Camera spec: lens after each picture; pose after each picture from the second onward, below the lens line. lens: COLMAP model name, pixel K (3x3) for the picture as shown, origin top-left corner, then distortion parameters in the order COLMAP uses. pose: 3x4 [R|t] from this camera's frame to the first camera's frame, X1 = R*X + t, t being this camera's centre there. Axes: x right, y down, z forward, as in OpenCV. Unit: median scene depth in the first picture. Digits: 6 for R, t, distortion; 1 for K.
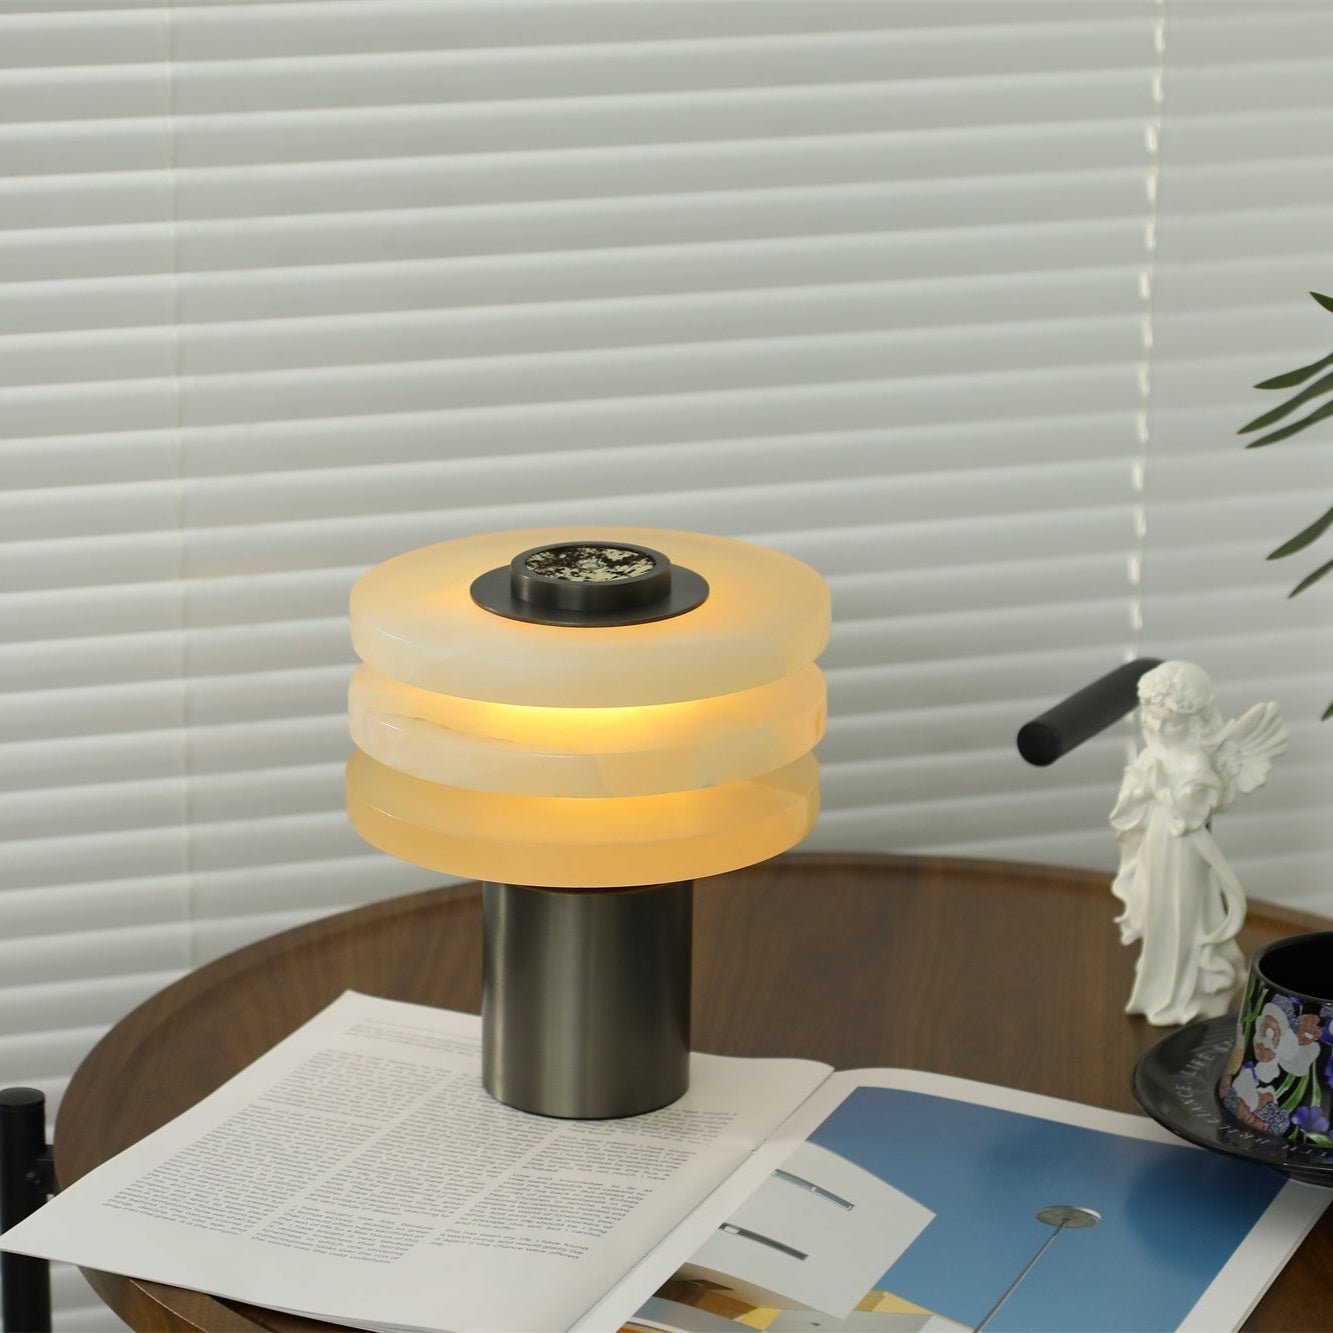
lens RADIAL K [[4736.2, 0, 668.3], [0, 4736.2, 671.9], [0, 0, 1]] dist [0.017040, 0.000000]
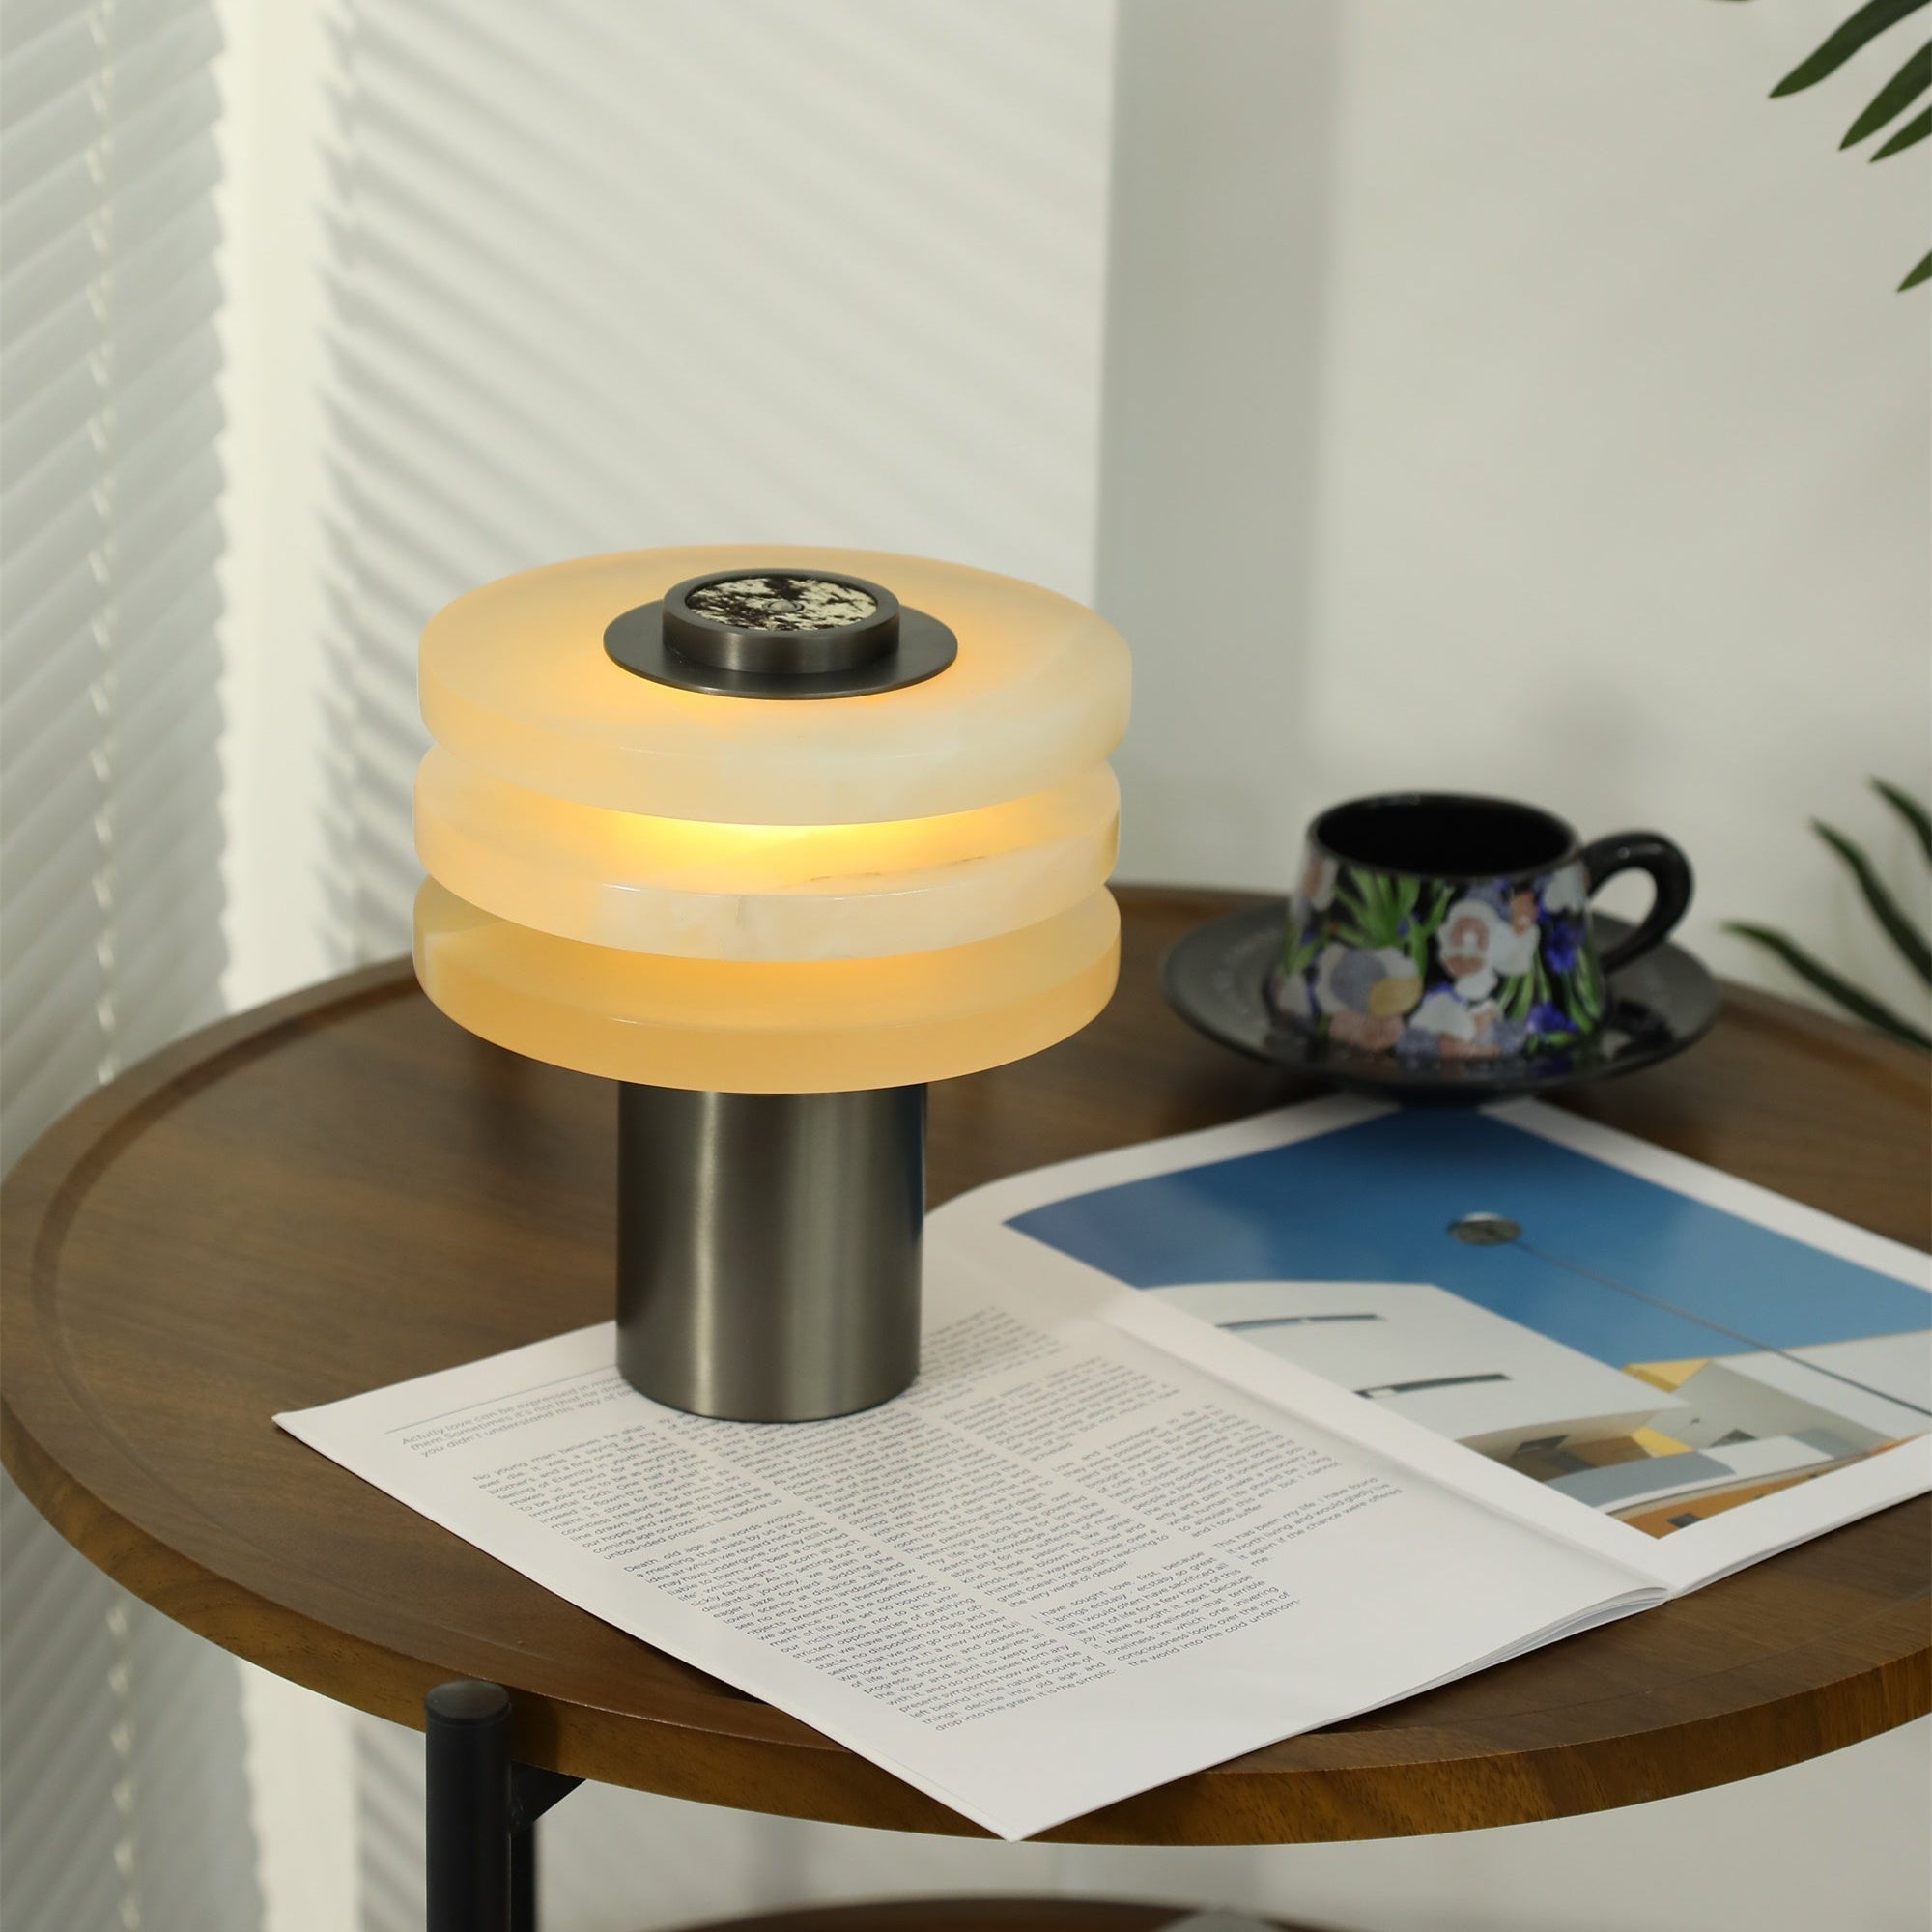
lens RADIAL K [[5611.2, 0, 919.2], [0, 5611.2, 838.6], [0, 0, 1]] dist [0.088608, 0.000000]
pose [[0.453594, -0.282010, 0.845413, -0.702194], [0.238402, 0.952439, 0.189800, -0.139808], [-0.858730, 0.115456, 0.499253, 0.598860]]
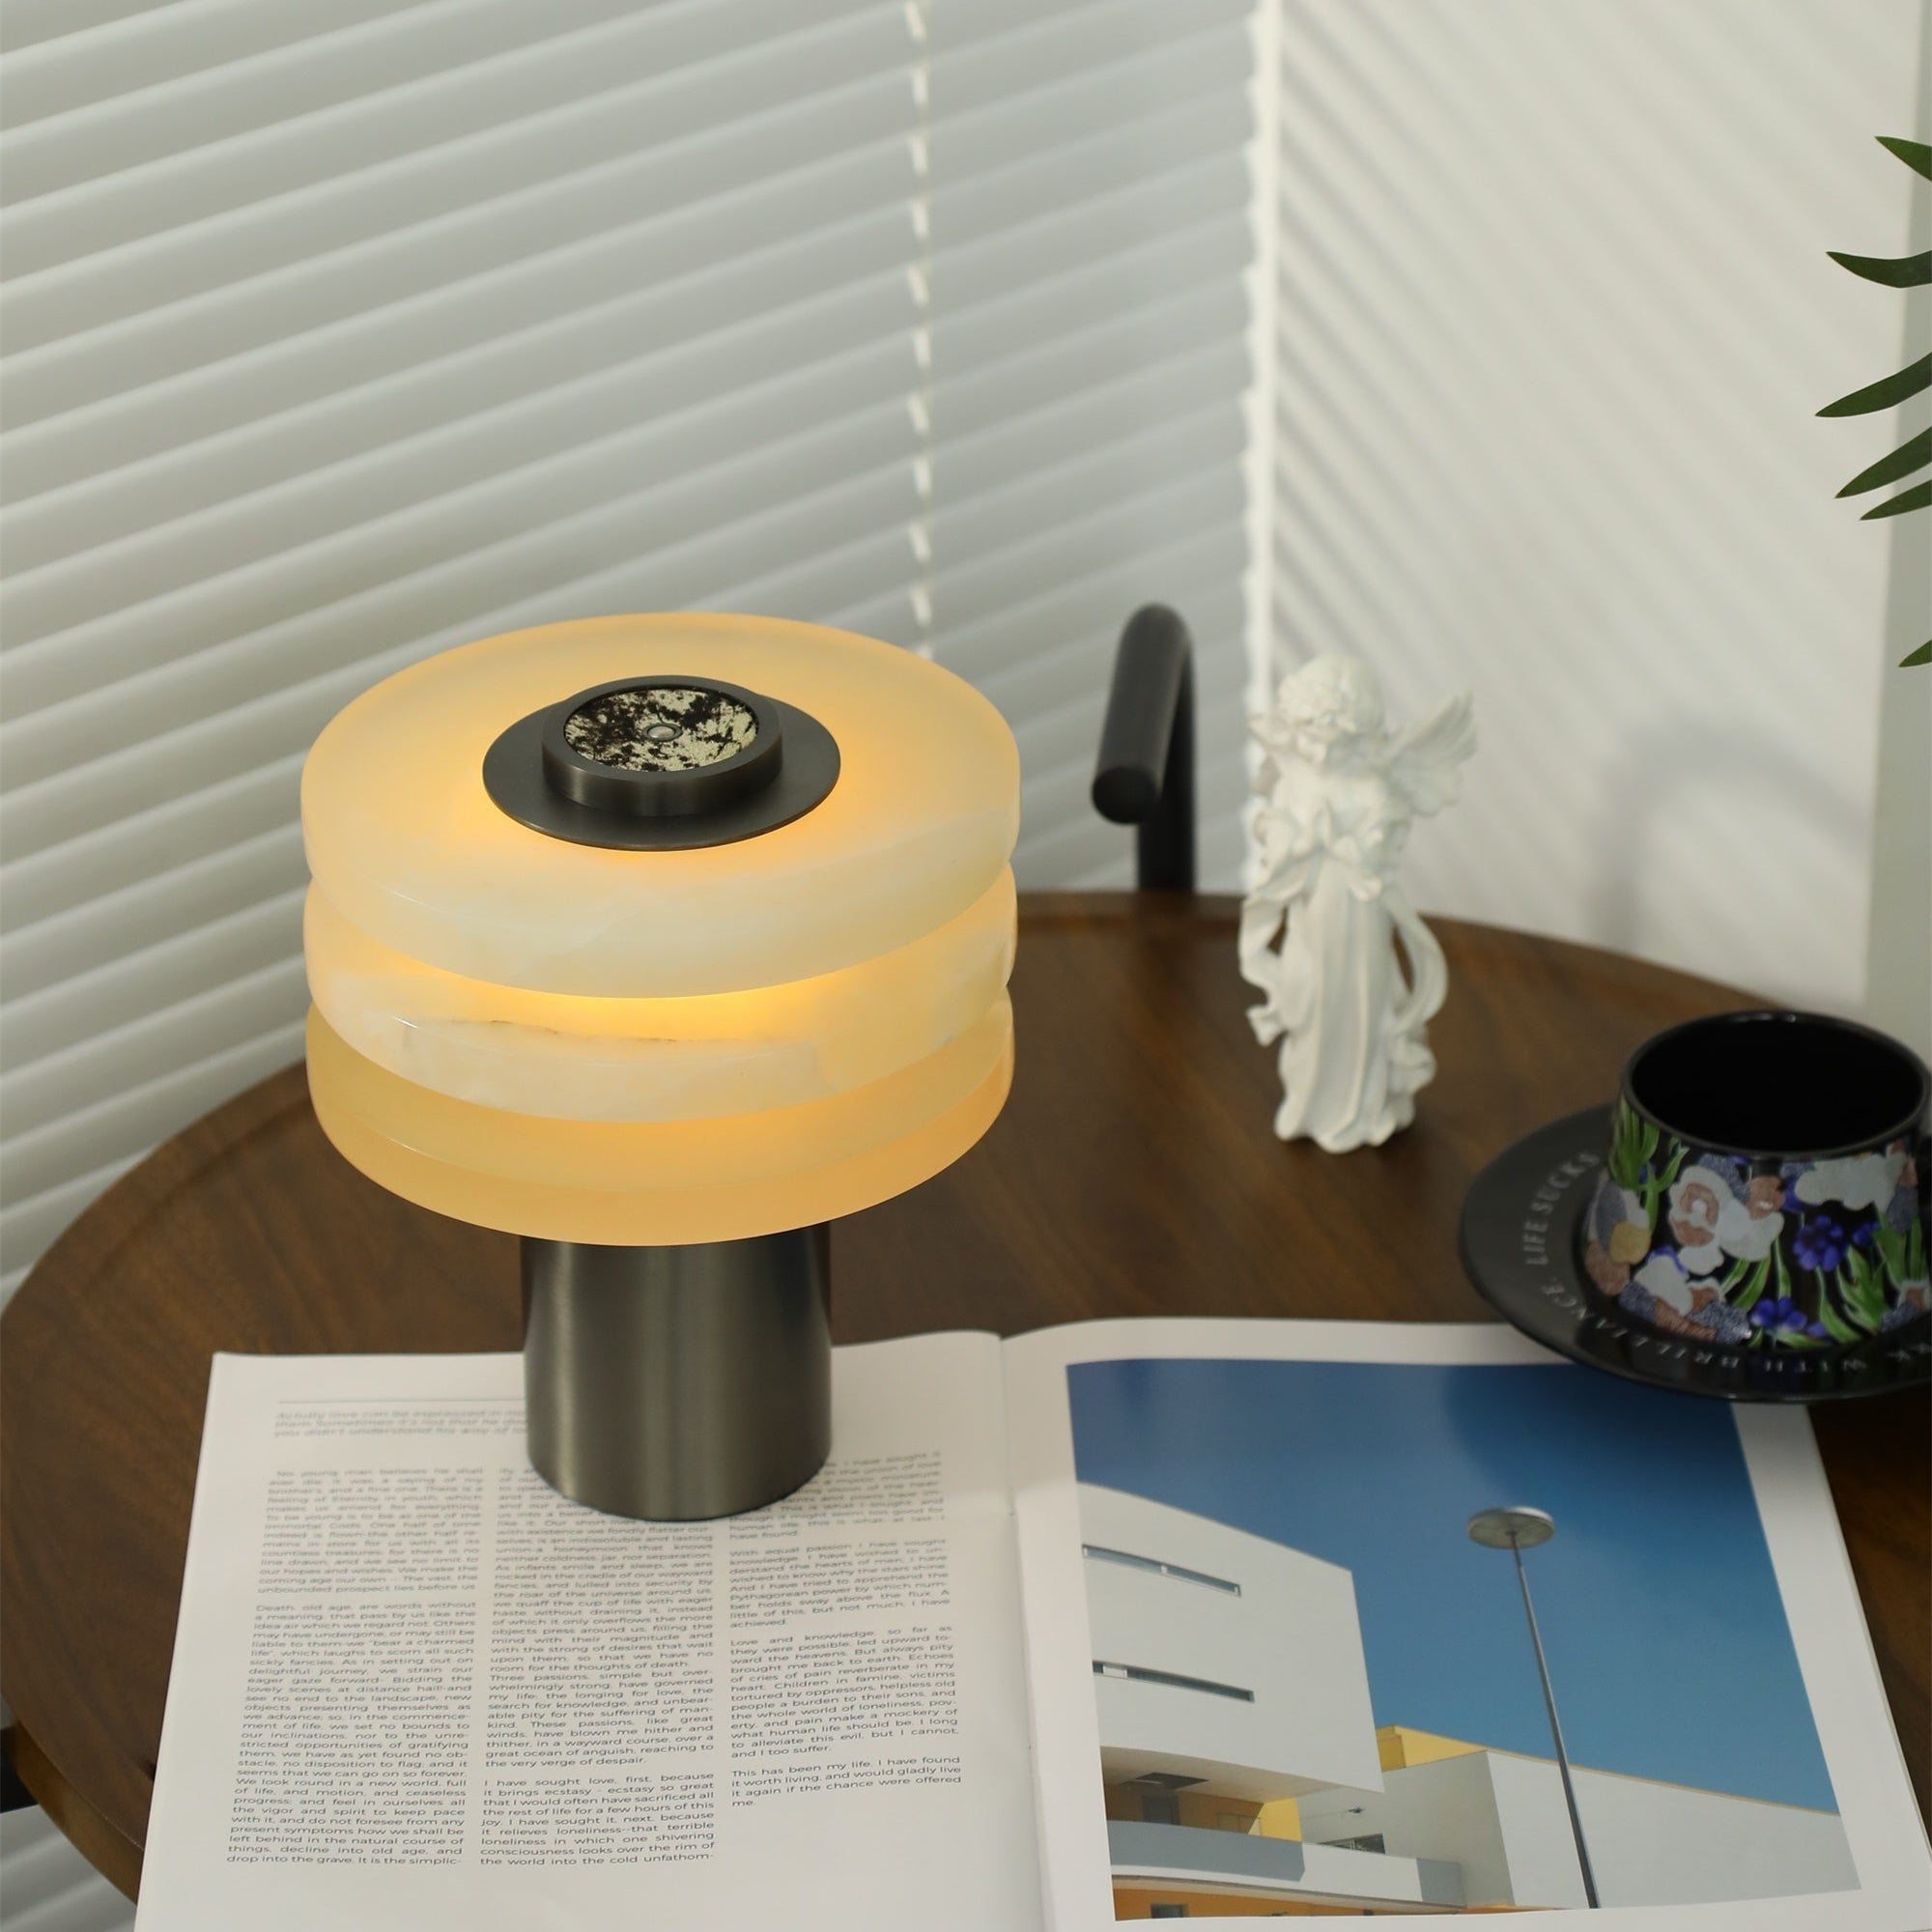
lens RADIAL K [[6628.6, 0, 899.2], [0, 6628.6, 681.6], [0, 0, 1]] dist [0.021959, 0.000000]
pose [[0.913806, -0.190970, 0.358453, -0.324901], [0.136557, 0.975646, 0.171660, -0.188221], [-0.382505, -0.107914, 0.917630, 0.132056]]
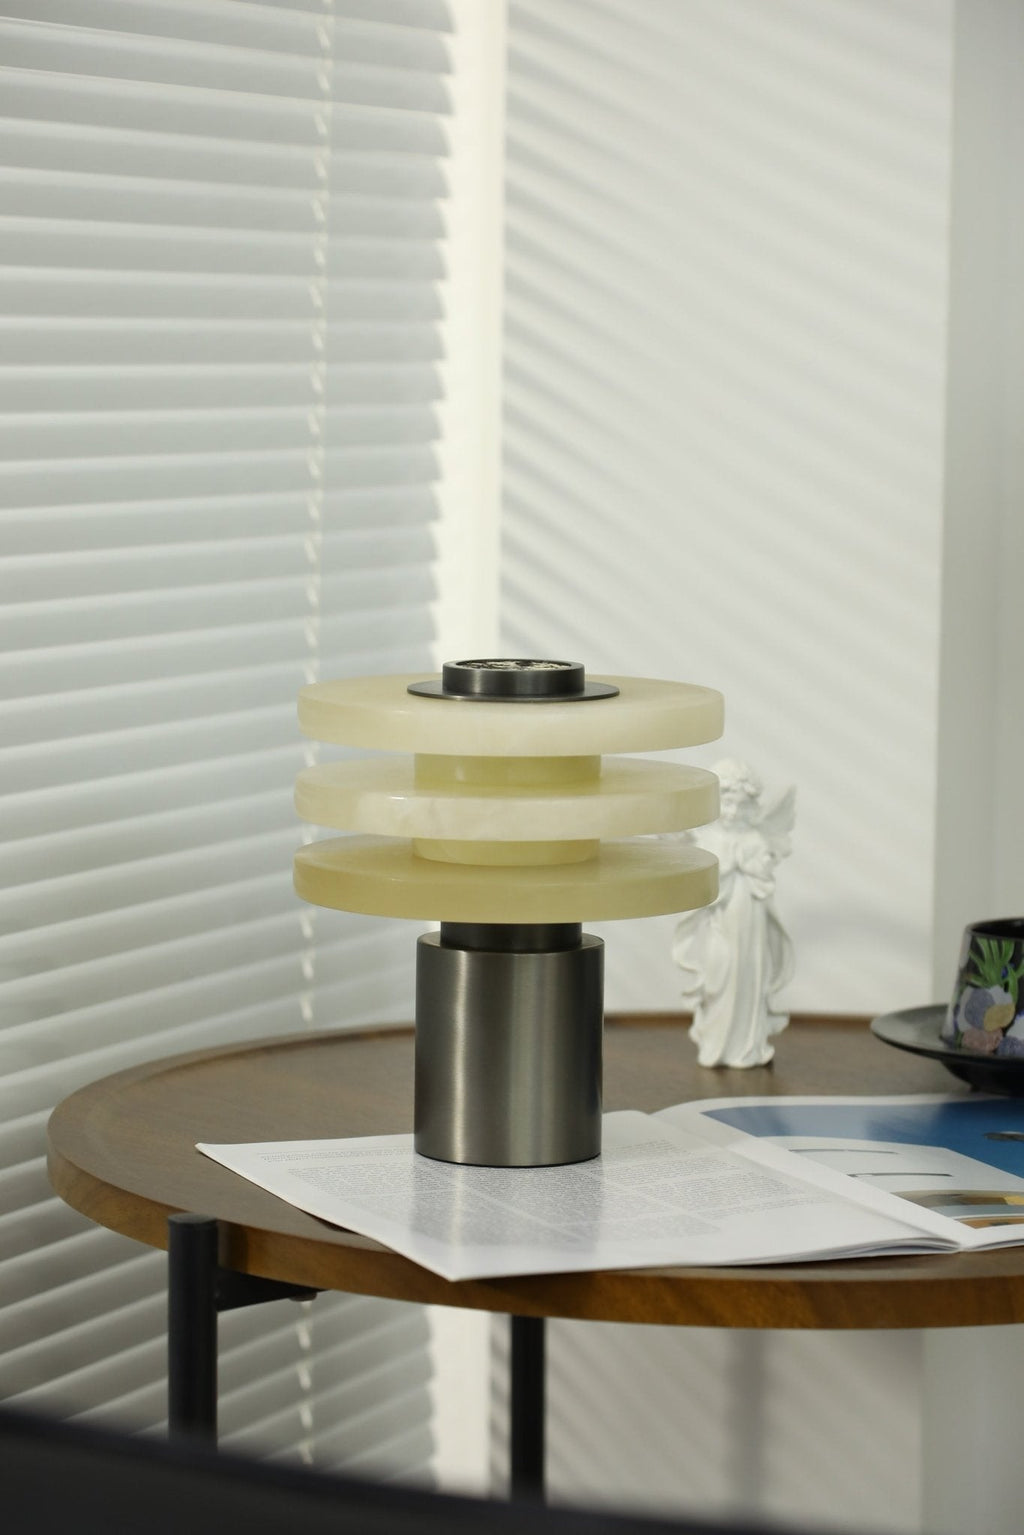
lens RADIAL K [[4150.3, 0, 438.1], [0, 4150.3, 779.1], [0, 0, 1]] dist [0.006134, 0.000000]
pose [[0.708611, -0.075366, 0.701563, -0.737132], [0.201866, 0.974374, -0.099221, 0.099670], [-0.676107, 0.211931, 0.705666, 0.325118]]
